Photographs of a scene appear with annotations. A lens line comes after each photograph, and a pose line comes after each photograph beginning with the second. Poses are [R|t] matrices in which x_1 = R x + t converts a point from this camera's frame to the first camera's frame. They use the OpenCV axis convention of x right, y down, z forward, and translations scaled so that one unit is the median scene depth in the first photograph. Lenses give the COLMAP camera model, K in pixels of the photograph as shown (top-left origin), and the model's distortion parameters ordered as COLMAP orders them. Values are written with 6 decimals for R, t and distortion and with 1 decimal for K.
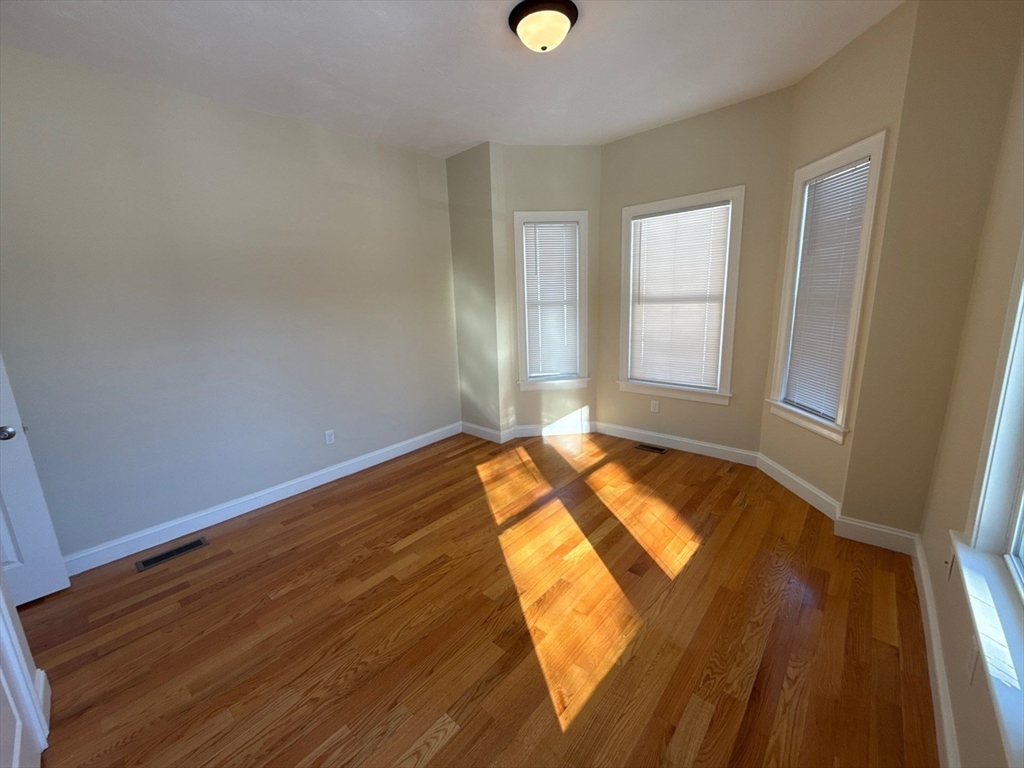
lens RADIAL K [[407.0, 0, 514.5], [0, 407.0, 383.7], [0, 0, 1]] dist [0.000454, -0.000216]
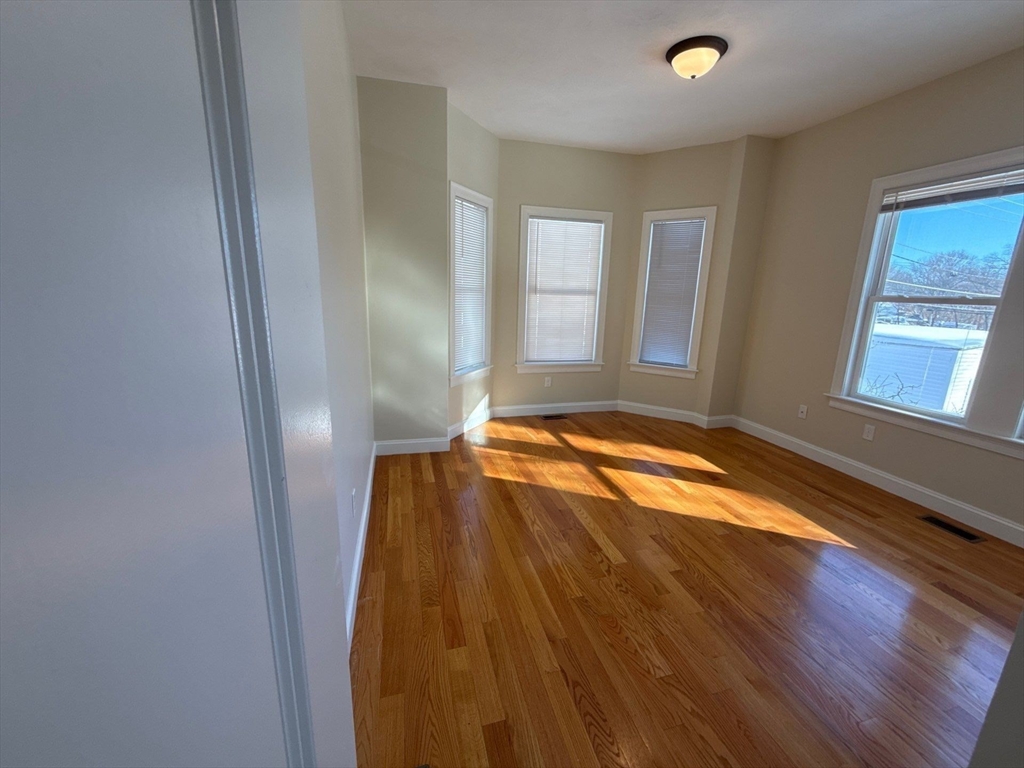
lens RADIAL K [[407.0, 0, 514.5], [0, 407.0, 383.7], [0, 0, 1]] dist [0.000454, -0.000216]
pose [[0.547985, -0.136597, 0.825260, -0.786481], [0.130122, 0.988487, 0.077211, -0.049618], [-0.826305, 0.065074, 0.559451, 0.482338]]
